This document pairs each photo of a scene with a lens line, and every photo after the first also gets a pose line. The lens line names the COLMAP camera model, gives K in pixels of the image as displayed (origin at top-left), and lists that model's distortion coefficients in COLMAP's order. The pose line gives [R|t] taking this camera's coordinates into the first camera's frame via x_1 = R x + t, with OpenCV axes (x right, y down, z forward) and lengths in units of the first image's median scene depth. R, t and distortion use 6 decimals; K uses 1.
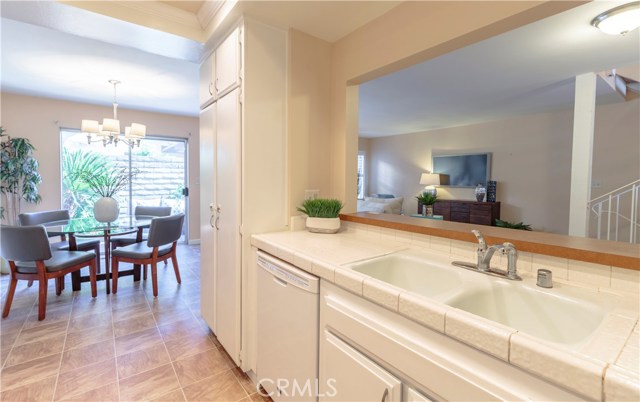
lens RADIAL K [[289.2, 0, 319.4], [0, 289.2, 188.2], [0, 0, 1]] dist [-0.000132, 0.000087]
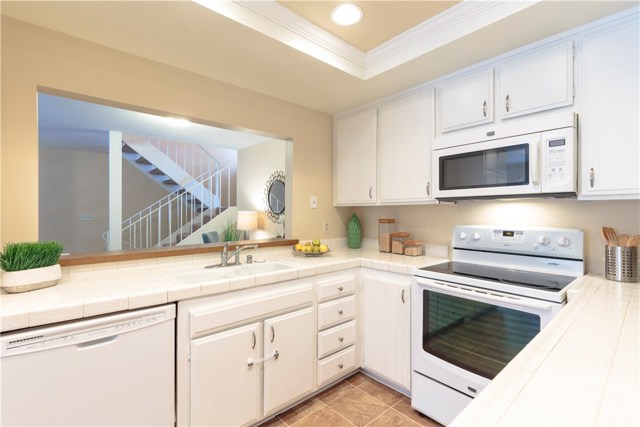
lens RADIAL K [[291.2, 0, 320.0], [0, 291.2, 213.5], [0, 0, 1]] dist [-0.001033, 0.000015]
pose [[-0.062092, -0.007989, 0.998038, -1.145776], [0.035076, 0.999333, 0.010182, -0.027838], [-0.997454, 0.035640, -0.061770, 0.489940]]
